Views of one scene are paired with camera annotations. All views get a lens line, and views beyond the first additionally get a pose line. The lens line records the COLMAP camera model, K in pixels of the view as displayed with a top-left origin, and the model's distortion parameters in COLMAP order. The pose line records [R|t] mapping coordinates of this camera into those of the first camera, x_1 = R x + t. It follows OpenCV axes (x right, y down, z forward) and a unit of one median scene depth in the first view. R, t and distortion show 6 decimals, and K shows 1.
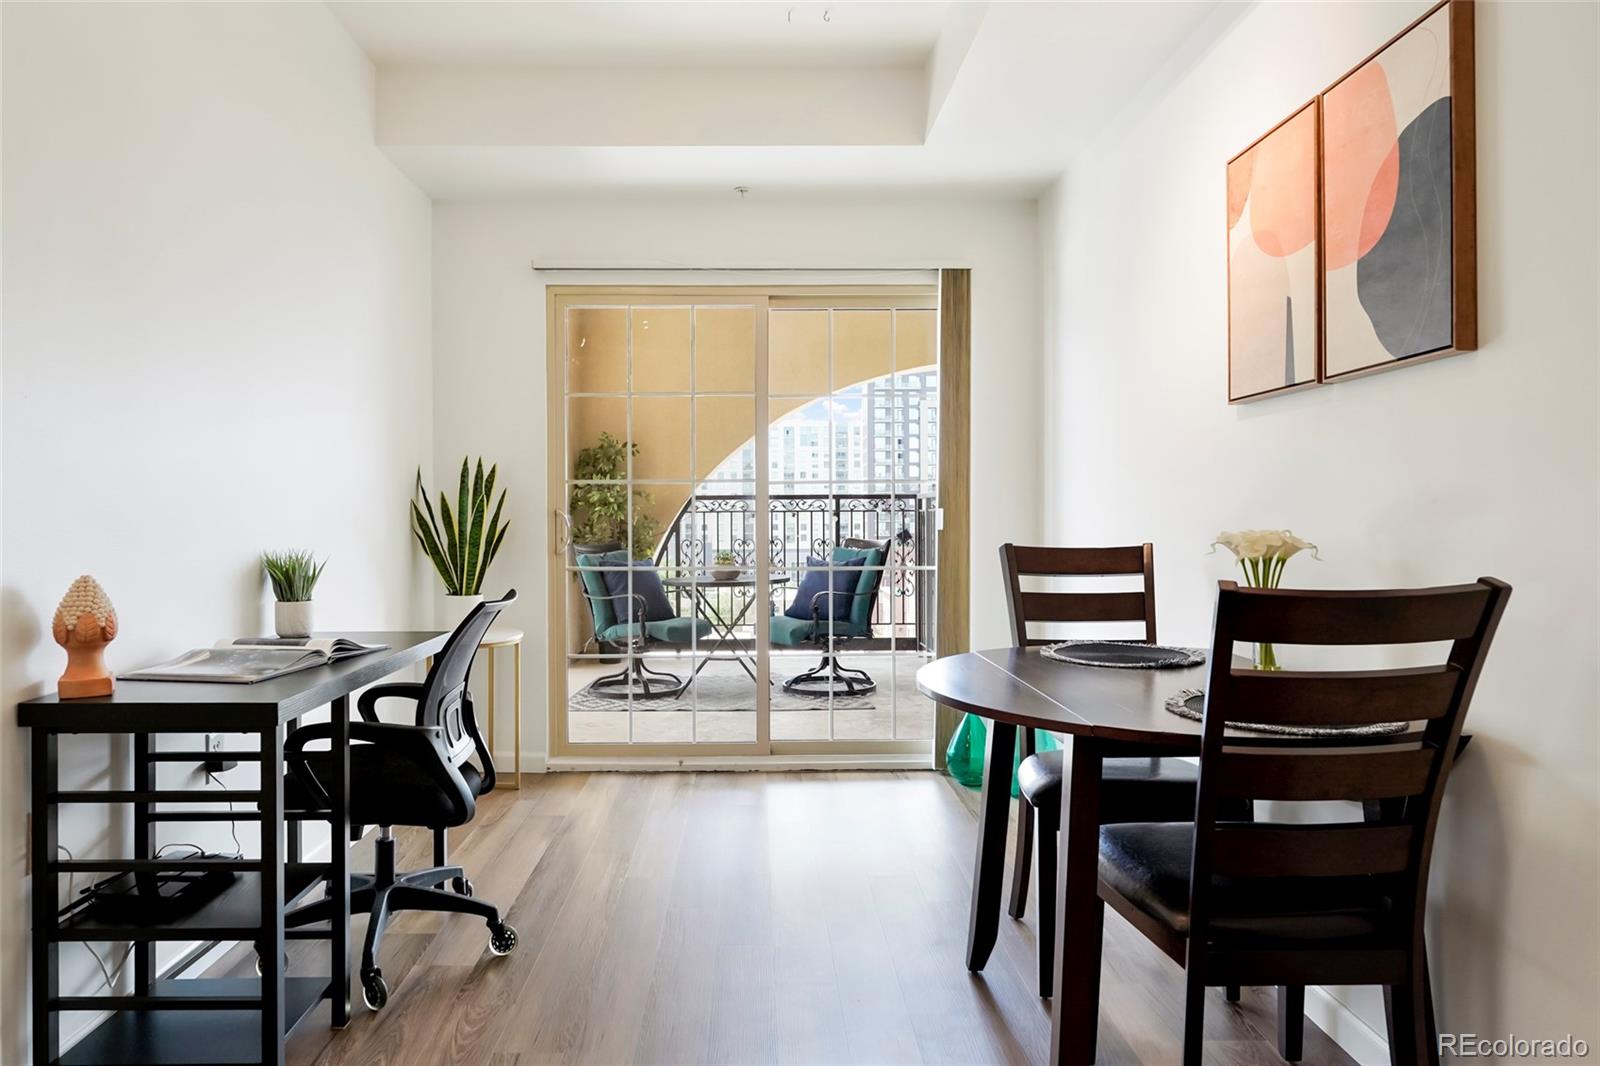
lens RADIAL K [[1006.4, 0, 790.5], [0, 1006.4, 546.0], [0, 0, 1]] dist [-0.002292, 0.000232]
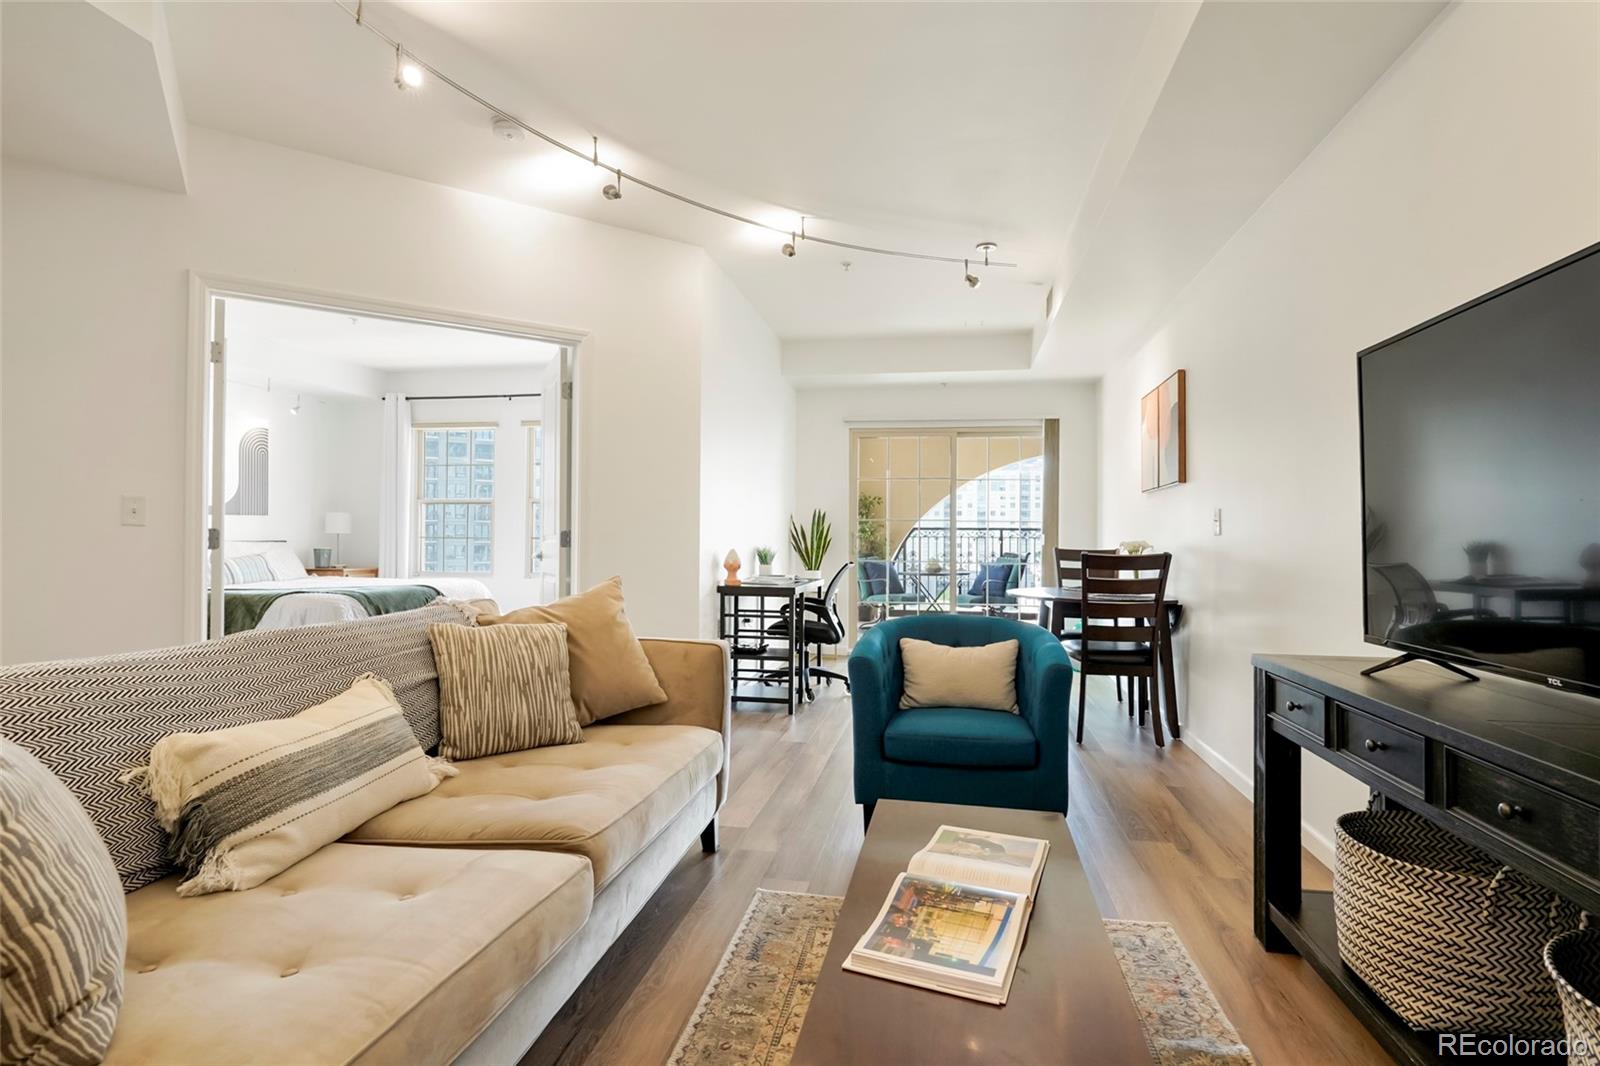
lens RADIAL K [[790.3, 0, 809.2], [0, 790.3, 534.3], [0, 0, 1]] dist [-0.003126, 0.000093]
pose [[0.976542, 0.011183, -0.215037, 0.034691], [-0.020602, 0.998921, -0.041613, 0.039335], [0.214340, 0.045067, 0.975719, -0.647515]]
